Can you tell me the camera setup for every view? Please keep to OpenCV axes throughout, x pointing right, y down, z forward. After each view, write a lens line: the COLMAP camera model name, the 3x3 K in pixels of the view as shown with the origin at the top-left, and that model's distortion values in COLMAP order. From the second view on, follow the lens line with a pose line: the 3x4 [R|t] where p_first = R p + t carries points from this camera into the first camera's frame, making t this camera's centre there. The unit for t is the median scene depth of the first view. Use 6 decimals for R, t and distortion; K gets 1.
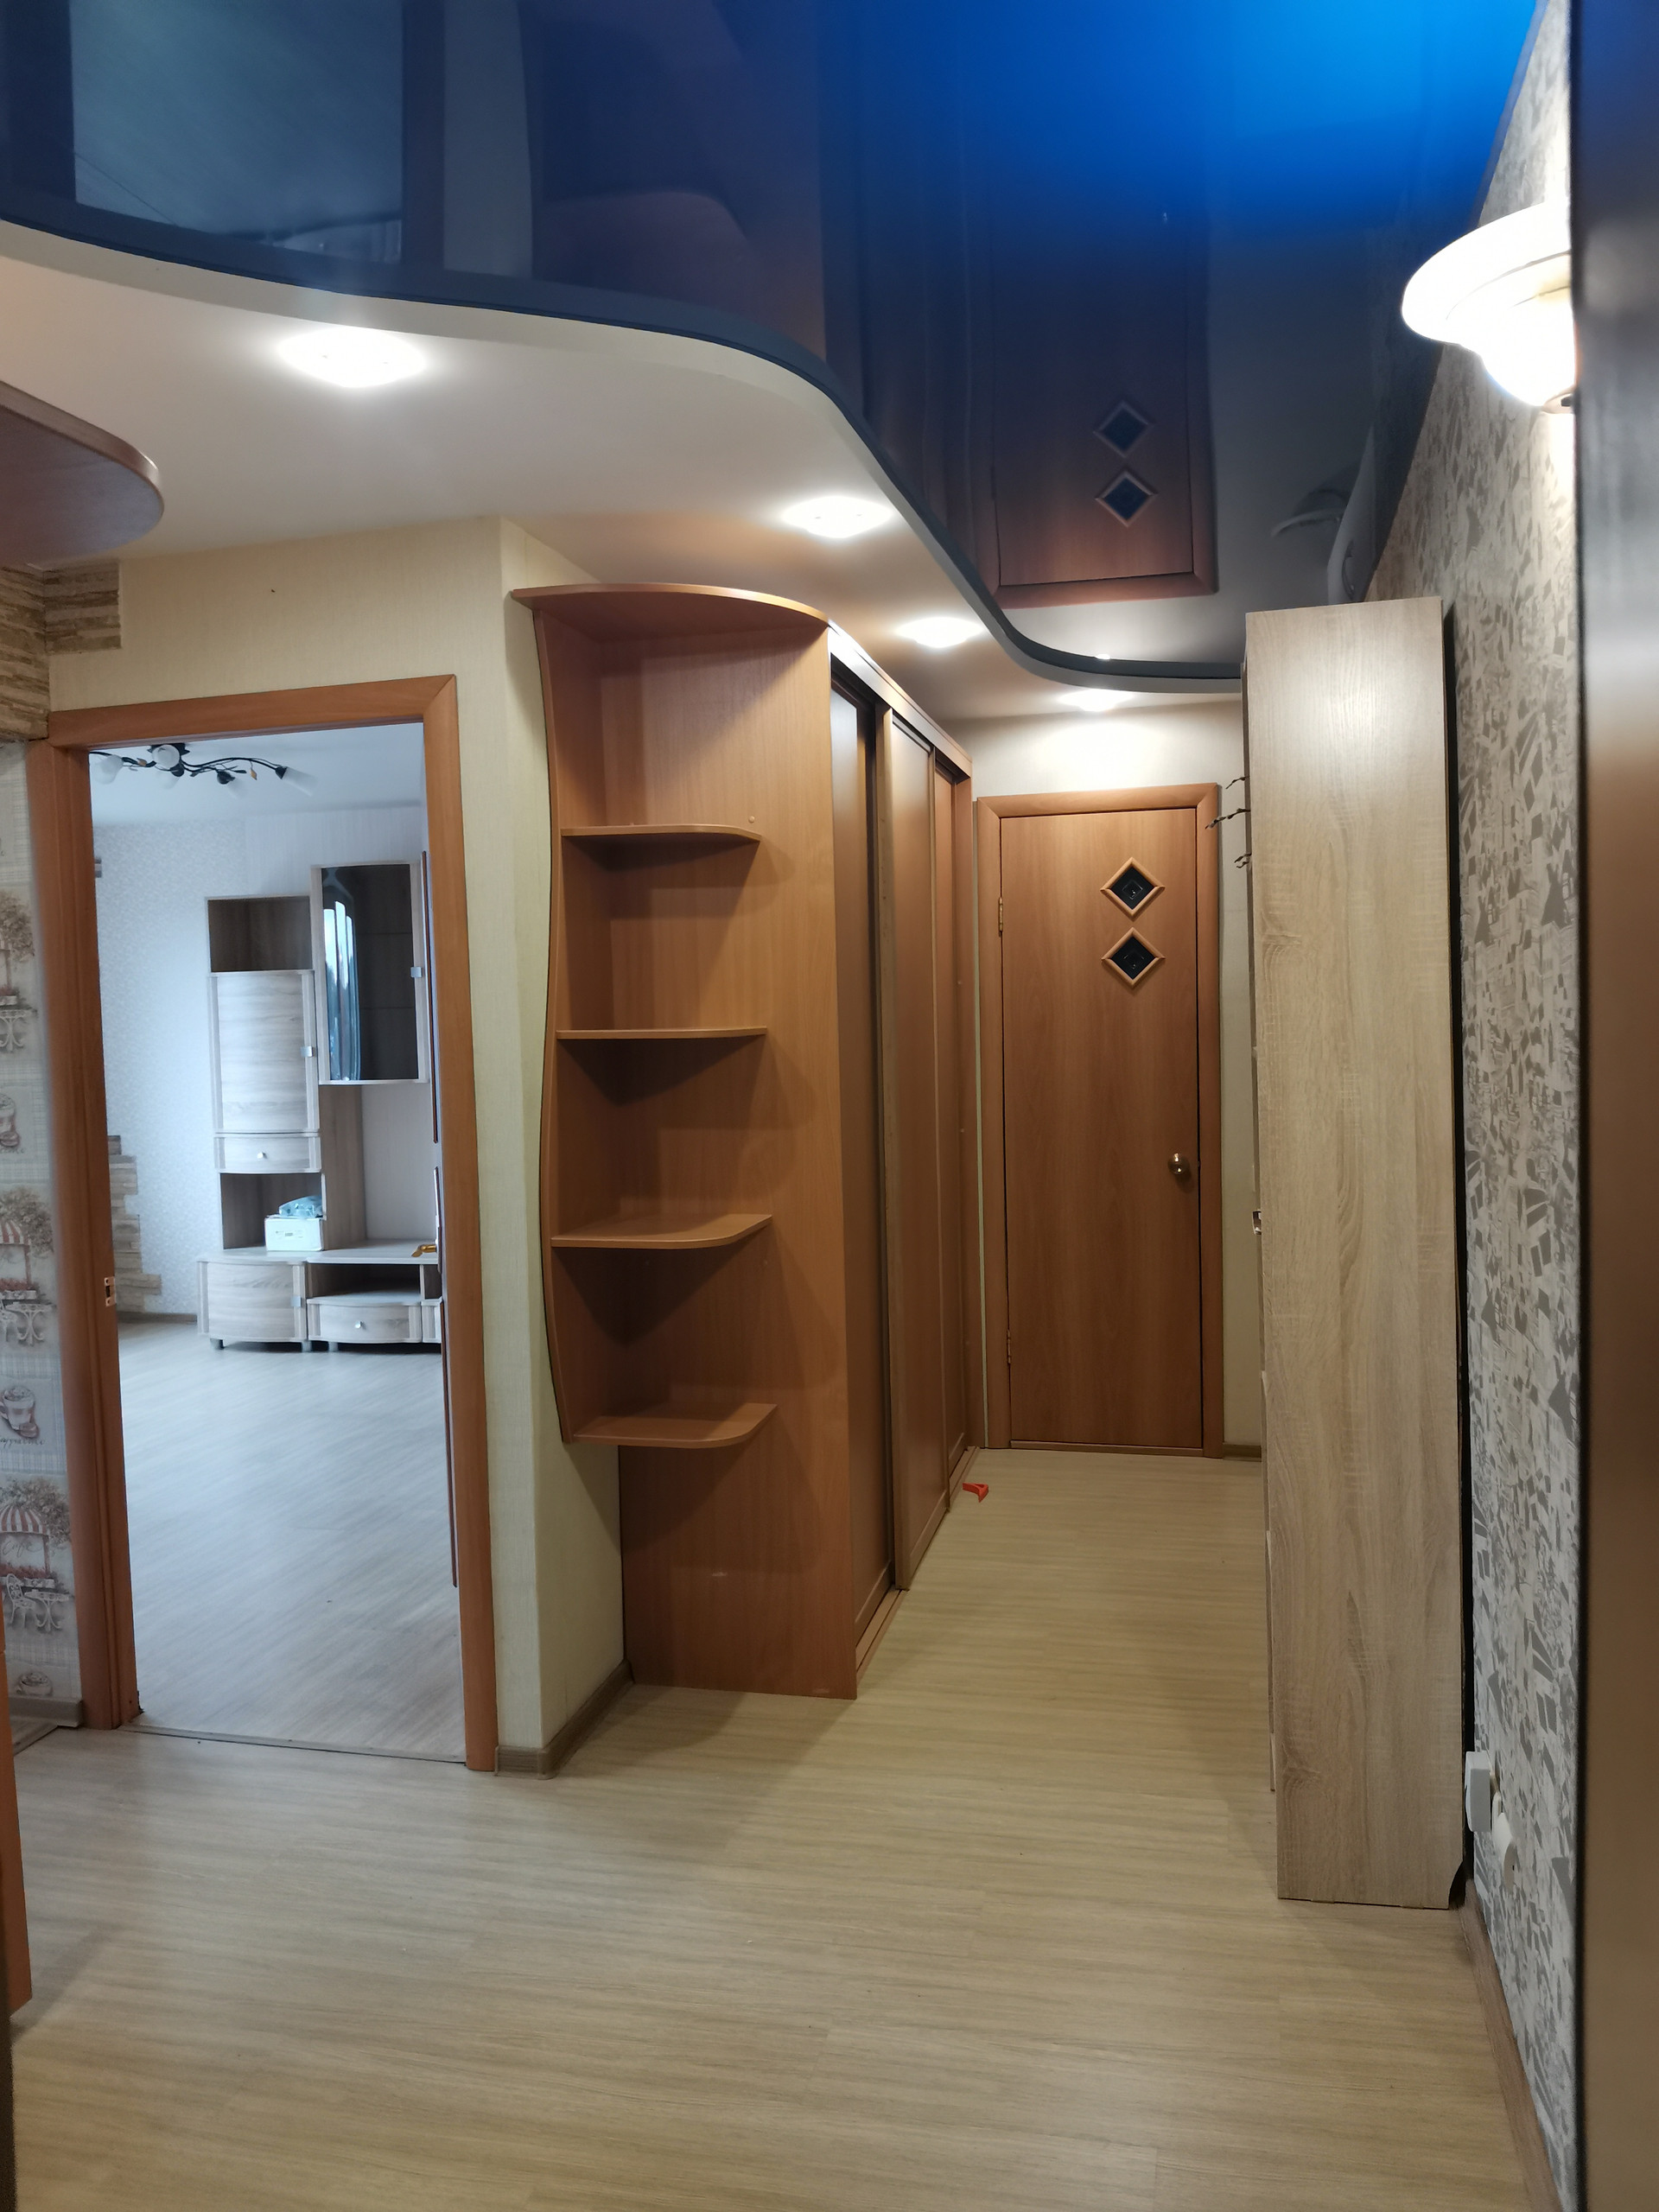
lens RADIAL K [[1672.5, 0, 827.7], [0, 1672.5, 1086.8], [0, 0, 1]] dist [0.016098, -0.077004]
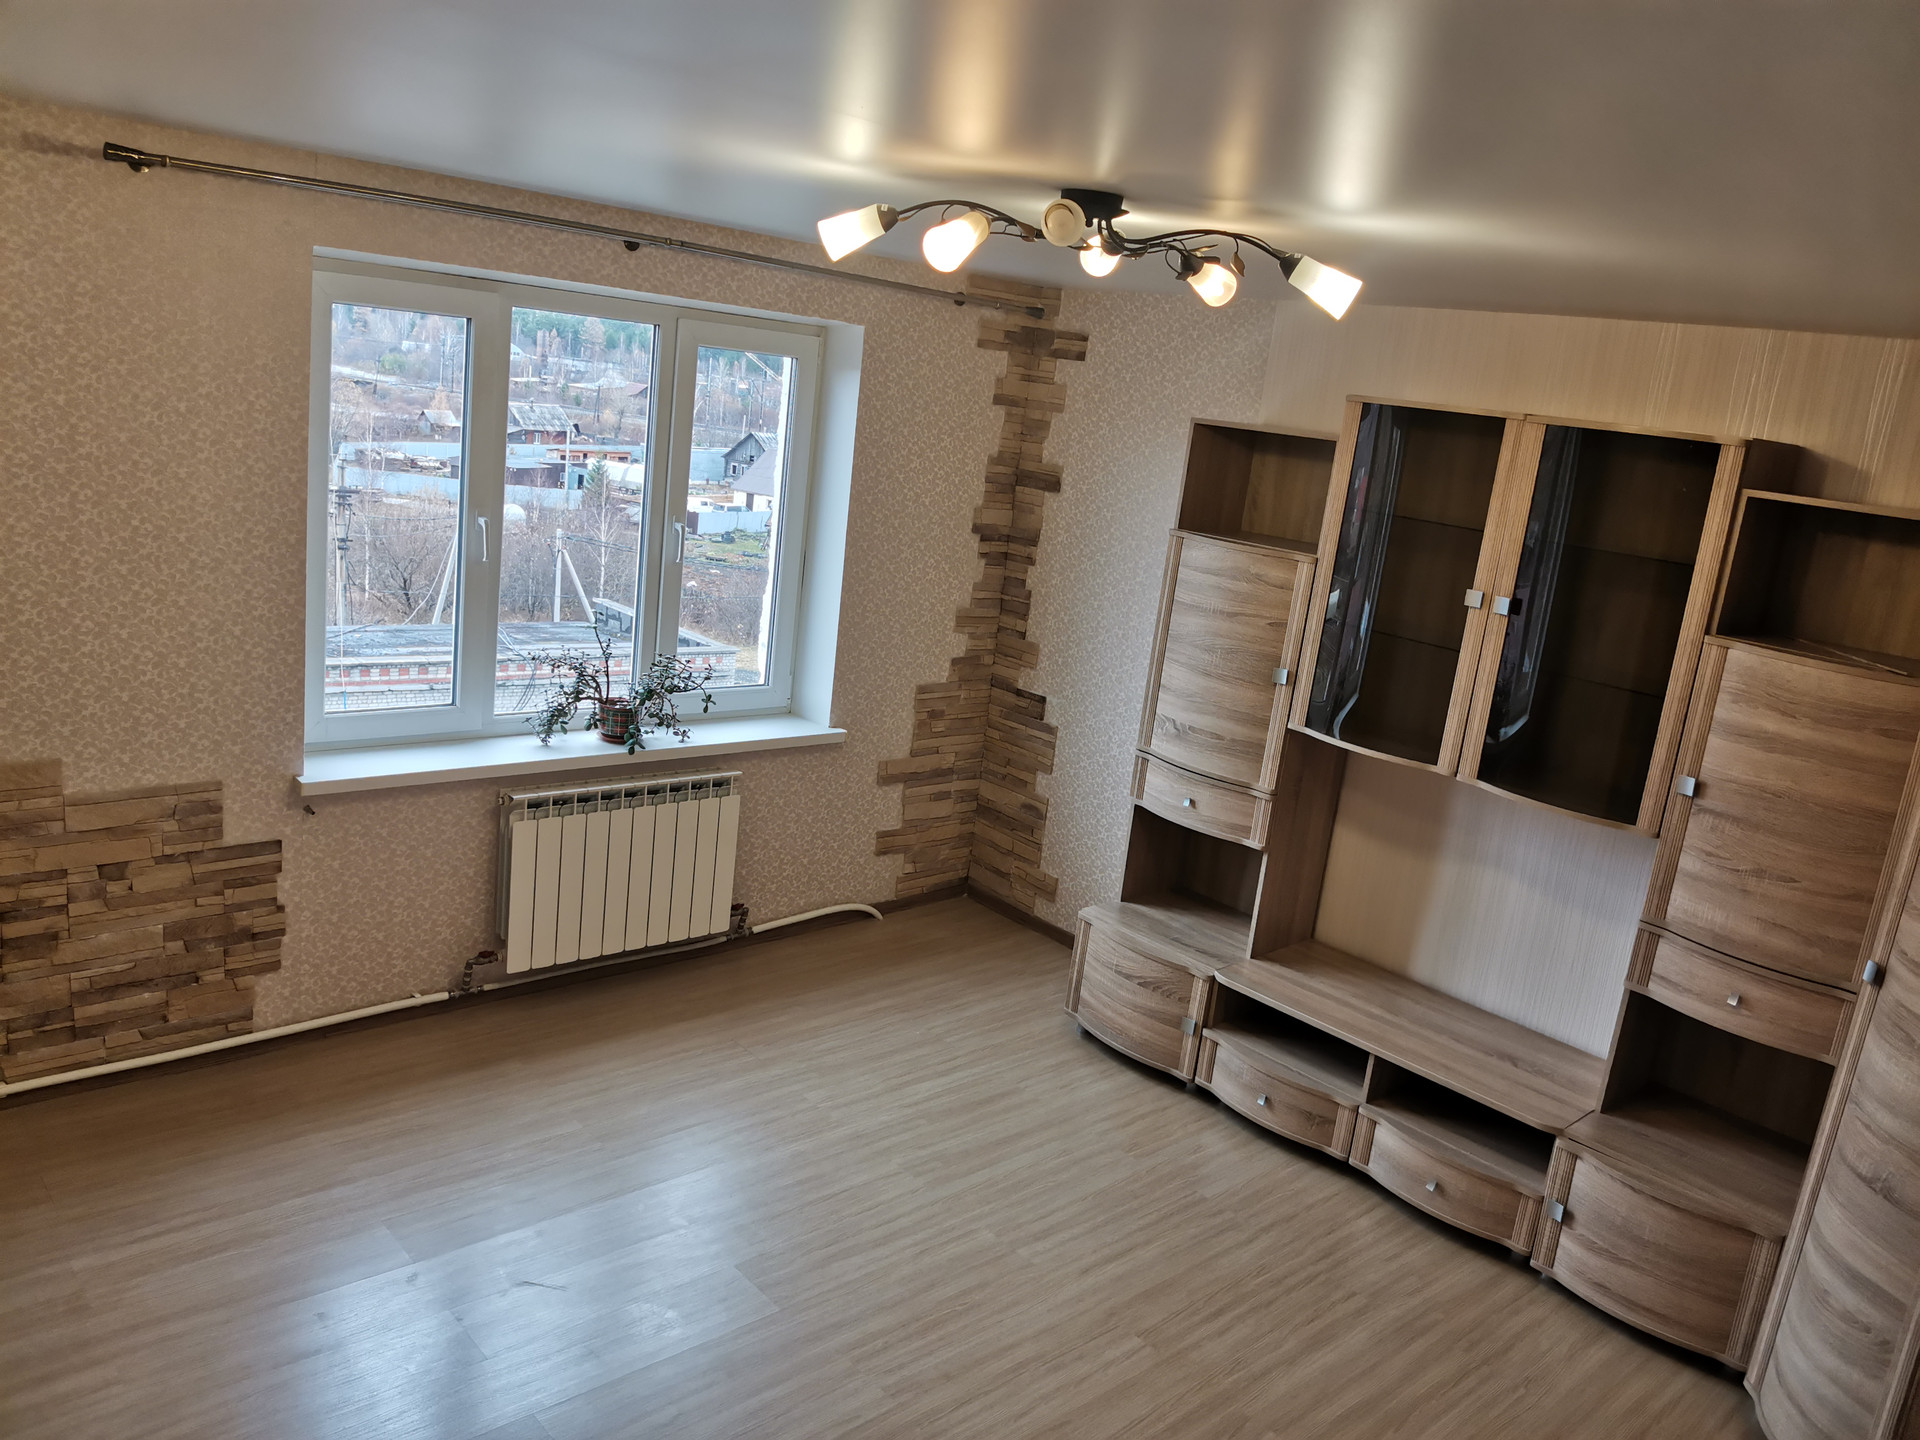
lens RADIAL K [[1451.7, 0, 950.3], [0, 1451.7, 728.7], [0, 0, 1]] dist [0.016098, -0.077004]
pose [[0.823955, 0.249755, -0.508646, -0.123770], [-0.163639, 0.964259, 0.208392, -0.103336], [0.542514, -0.088471, 0.835375, 0.457296]]
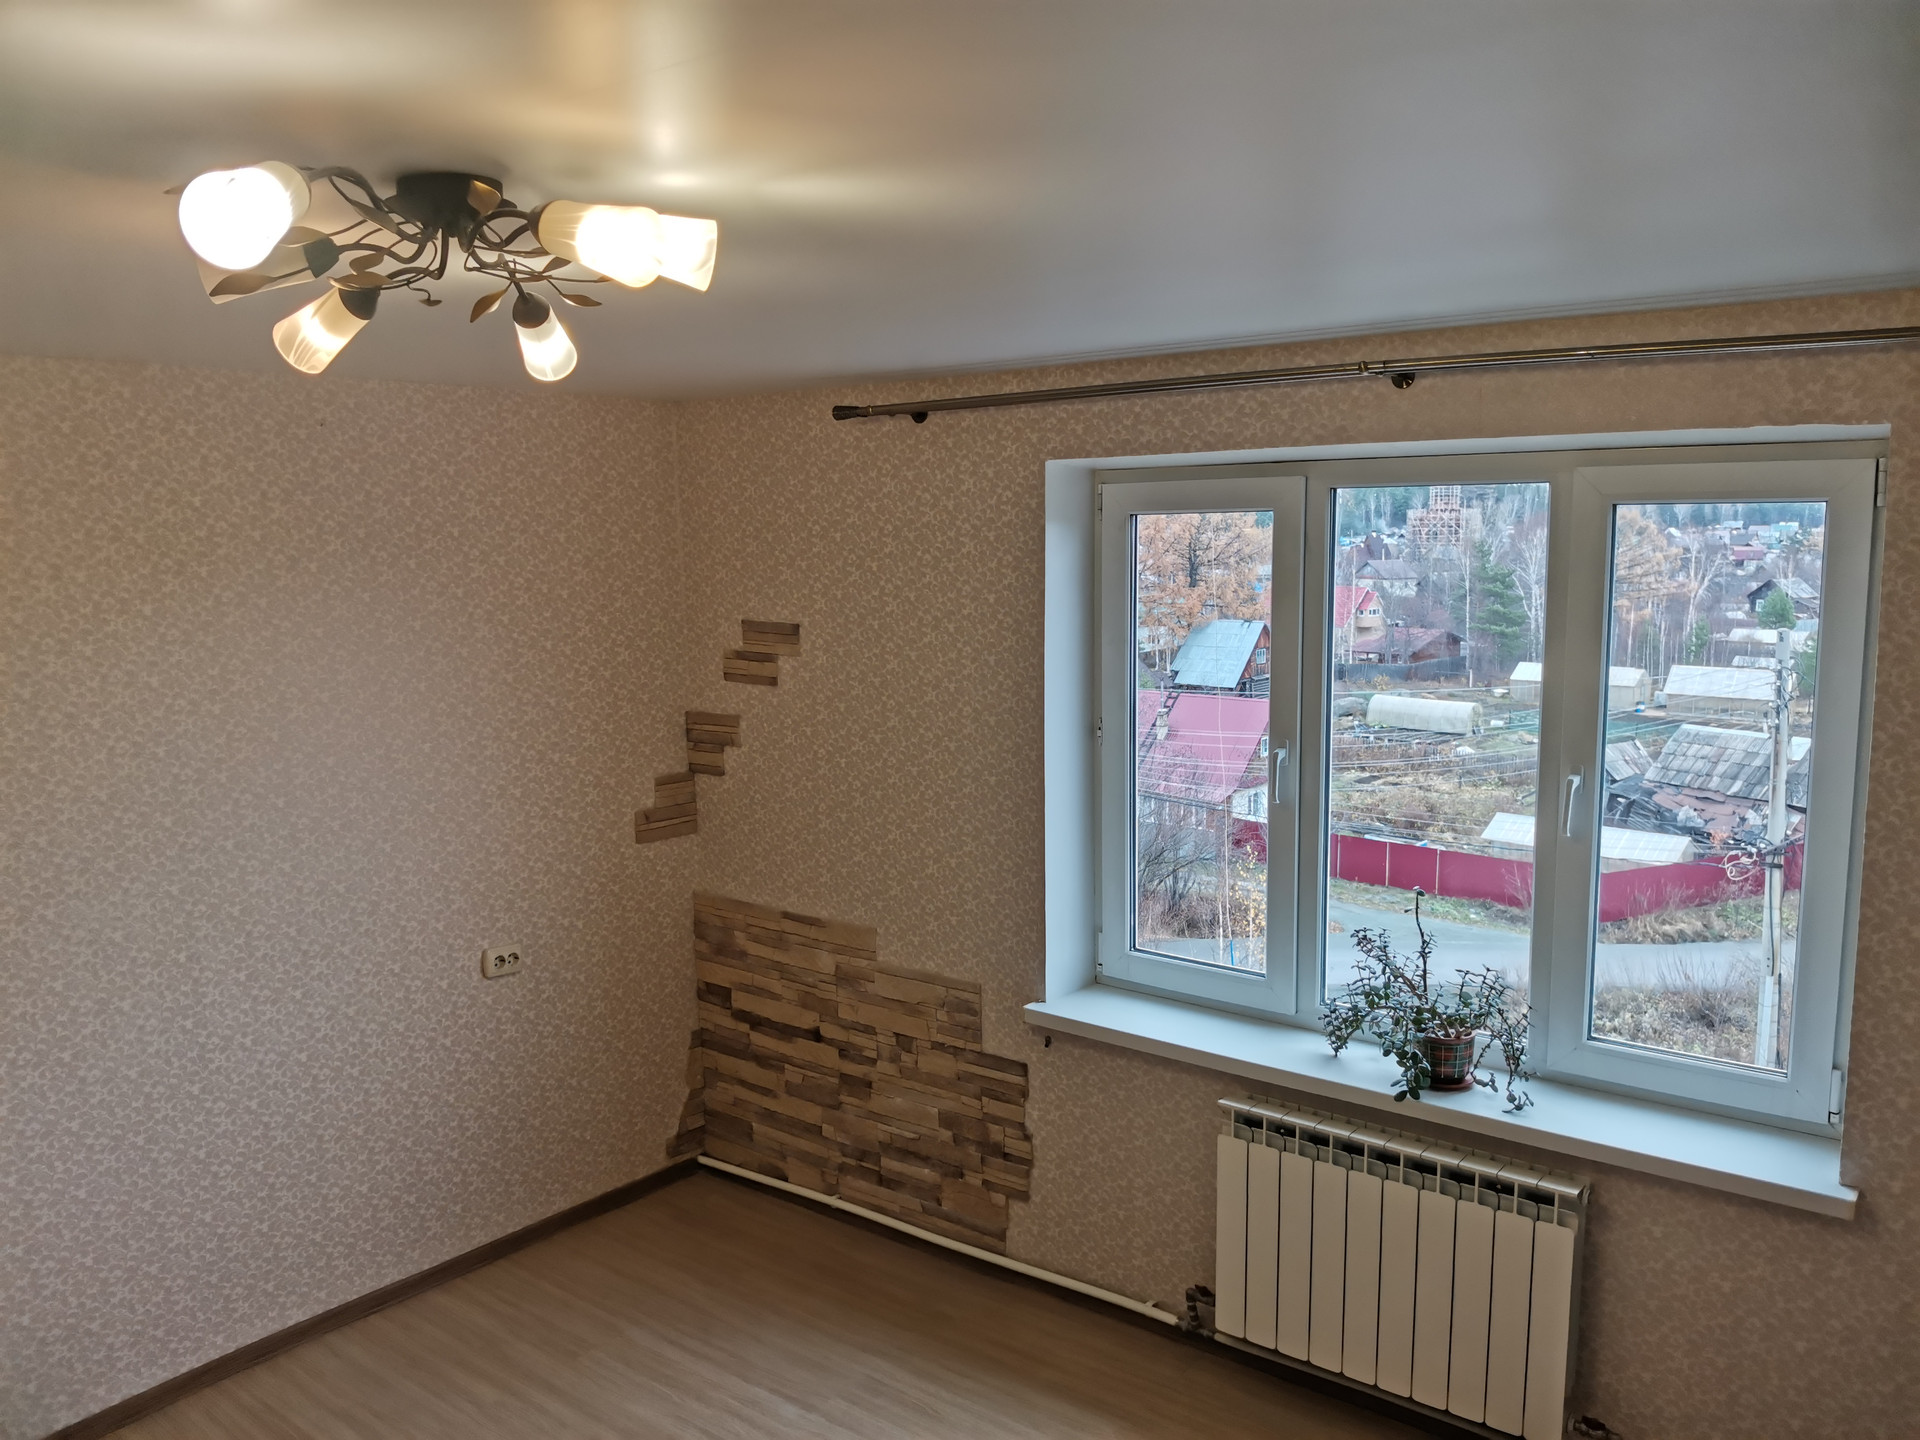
lens RADIAL K [[1451.7, 0, 957.8], [0, 1451.7, 720.5], [0, 0, 1]] dist [0.016098, -0.077004]
pose [[-0.398733, 0.143741, -0.905732, -0.129245], [-0.023950, 0.985671, 0.166971, -0.118609], [0.916754, 0.088269, -0.389577, 0.956018]]
